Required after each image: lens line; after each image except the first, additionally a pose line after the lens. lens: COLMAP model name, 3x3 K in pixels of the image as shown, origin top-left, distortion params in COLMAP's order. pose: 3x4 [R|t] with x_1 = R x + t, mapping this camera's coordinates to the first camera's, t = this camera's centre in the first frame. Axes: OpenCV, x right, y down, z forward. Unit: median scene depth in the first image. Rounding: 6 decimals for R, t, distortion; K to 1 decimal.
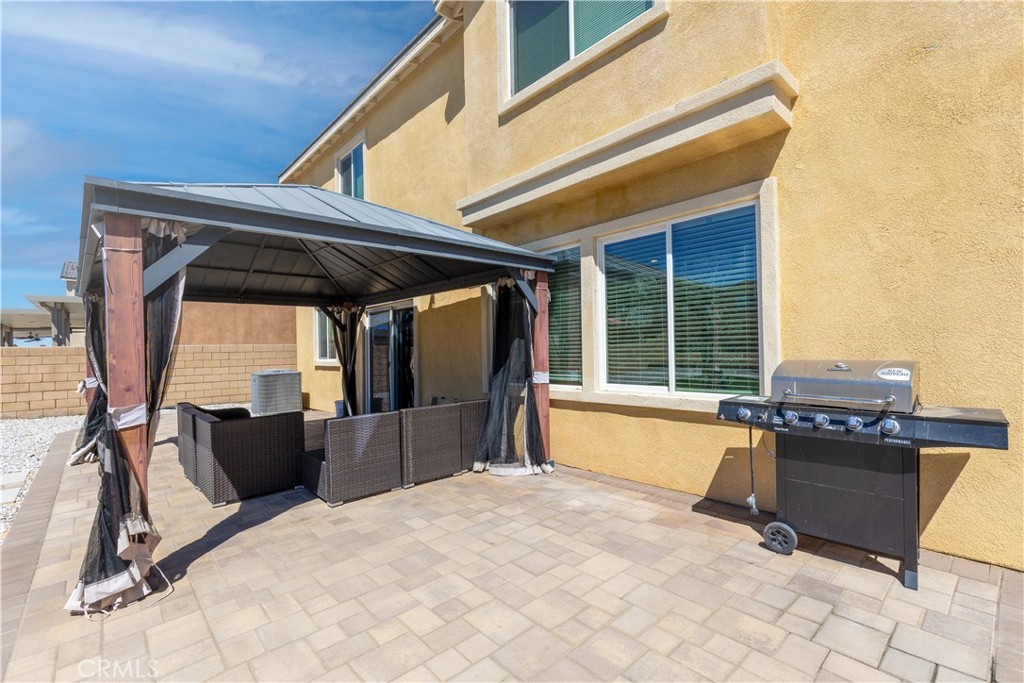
lens RADIAL K [[455.3, 0, 512.0], [0, 455.3, 341.5], [0, 0, 1]] dist [-0.000156, -0.000170]
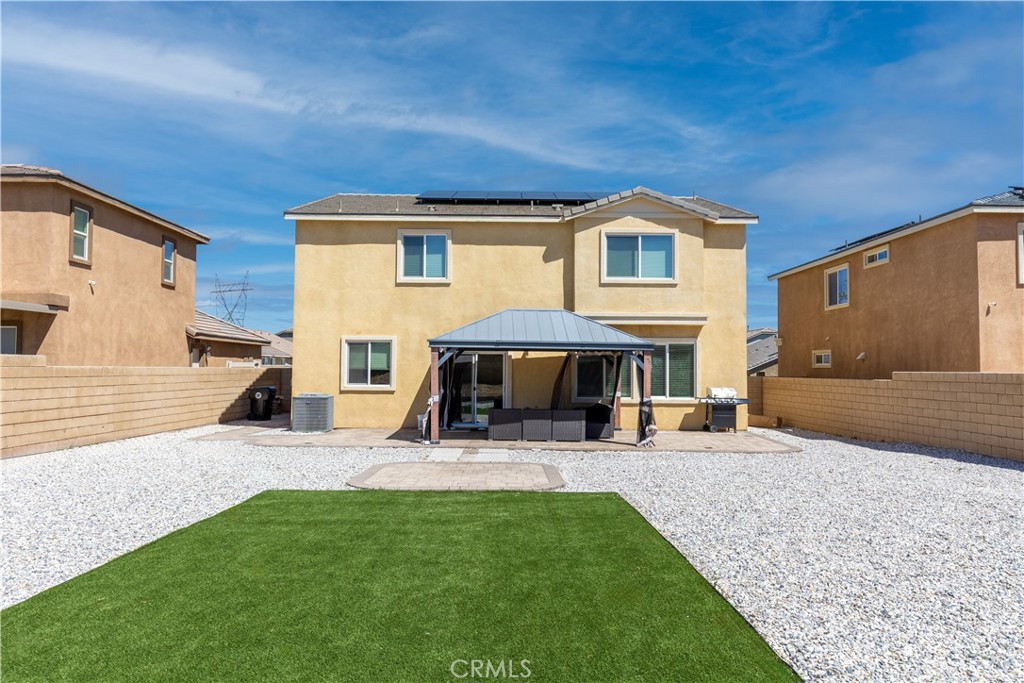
lens RADIAL K [[700.4, 0, 512.0], [0, 700.4, 341.5], [0, 0, 1]] dist [0.001030, 0.000078]
pose [[0.662934, 0.062317, 0.746080, -3.525876], [-0.034237, 0.998011, -0.052938, 0.013264], [-0.747895, 0.009551, 0.663749, -1.230739]]
